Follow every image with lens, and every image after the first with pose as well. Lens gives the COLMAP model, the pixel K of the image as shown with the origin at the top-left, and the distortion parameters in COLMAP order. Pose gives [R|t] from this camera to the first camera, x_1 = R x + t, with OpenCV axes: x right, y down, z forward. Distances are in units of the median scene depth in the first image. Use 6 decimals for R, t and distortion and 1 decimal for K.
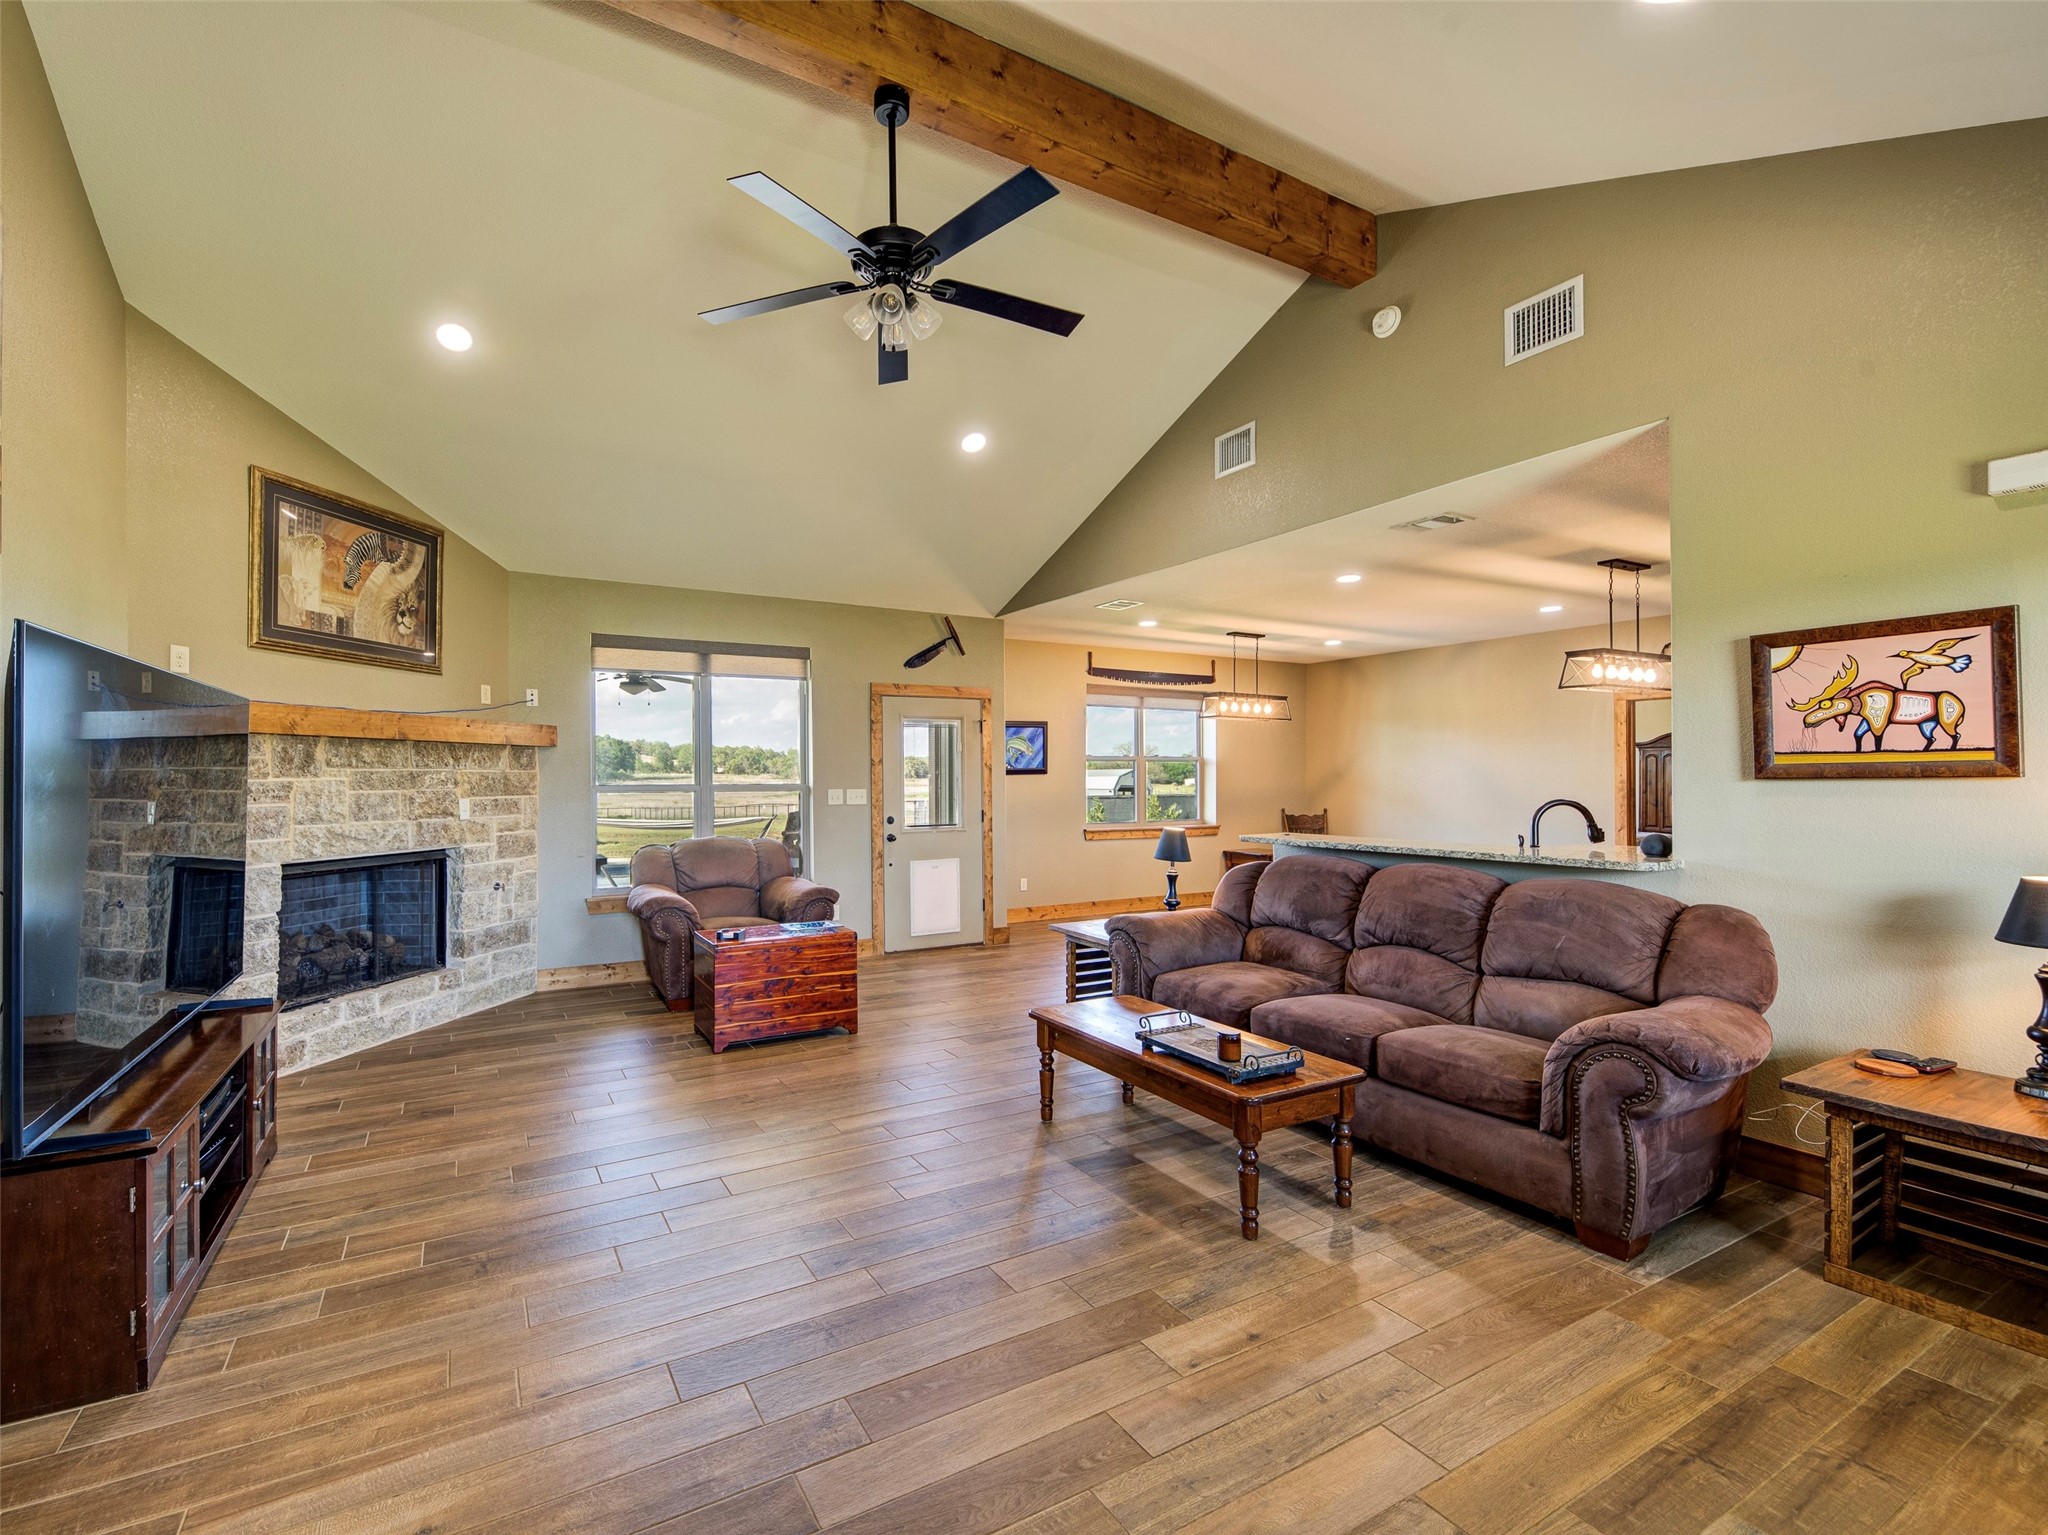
lens RADIAL K [[817.5, 0, 1020.2], [0, 817.5, 768.2], [0, 0, 1]] dist [-0.000057, -0.000002]
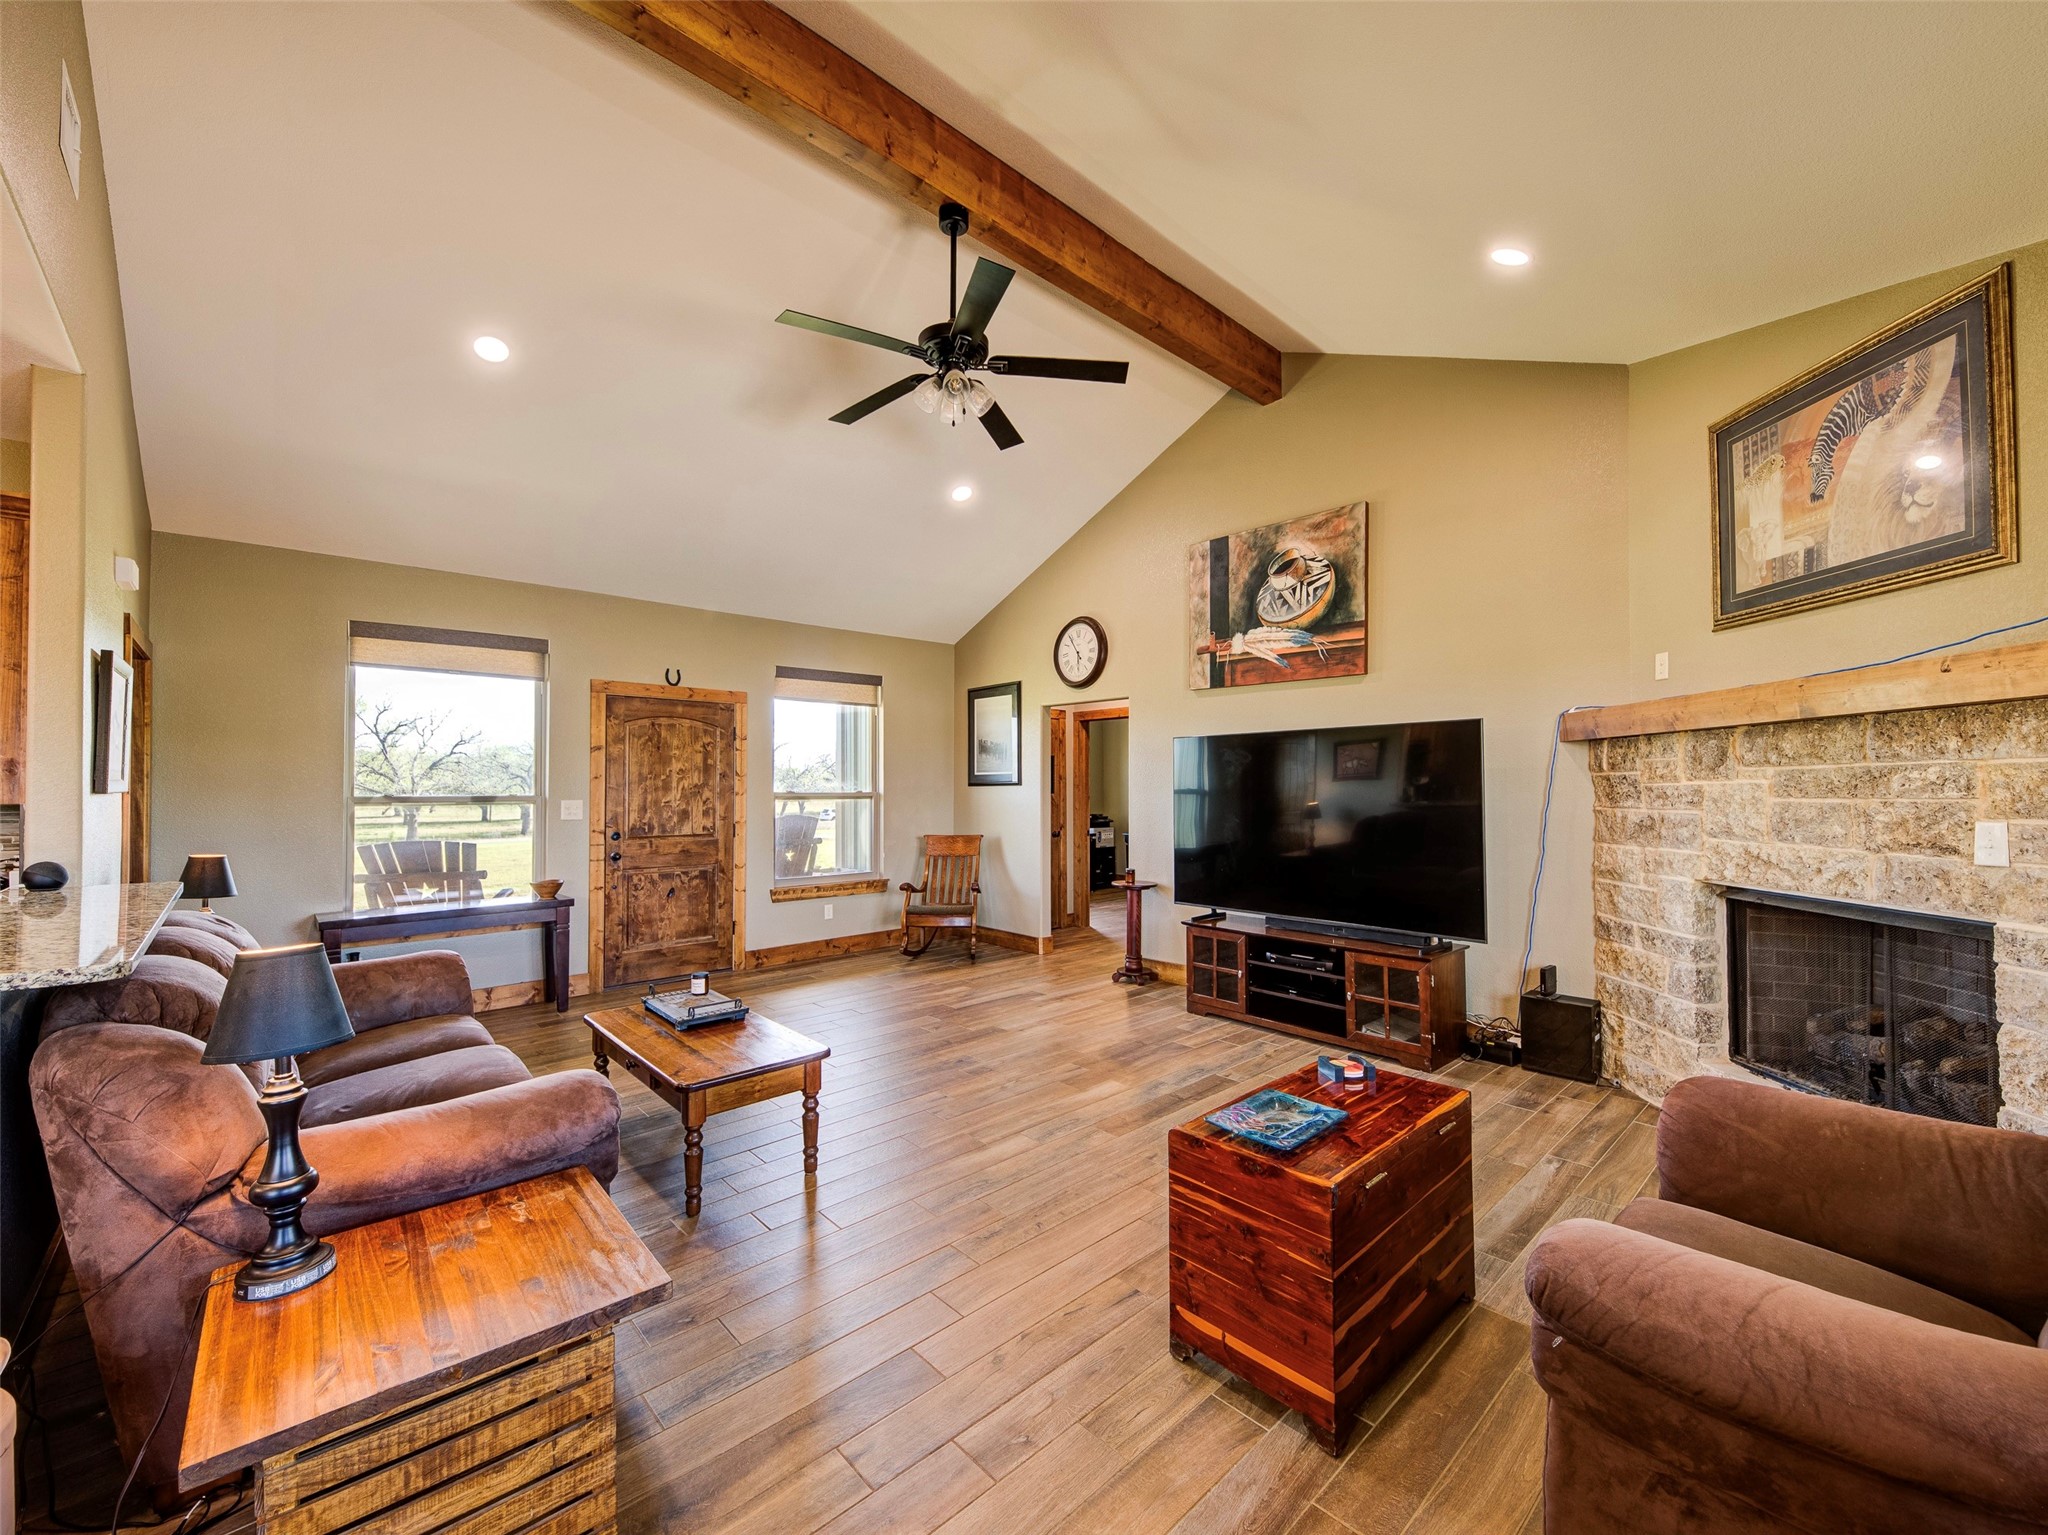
lens RADIAL K [[817.6, 0, 1026.5], [0, 817.6, 776.5], [0, 0, 1]] dist [0.001179, 0.000025]
pose [[-0.991117, 0.007674, -0.132774, -0.082028], [0.011578, 0.999522, -0.028657, 0.022120], [0.132491, -0.029940, -0.990732, 1.635219]]
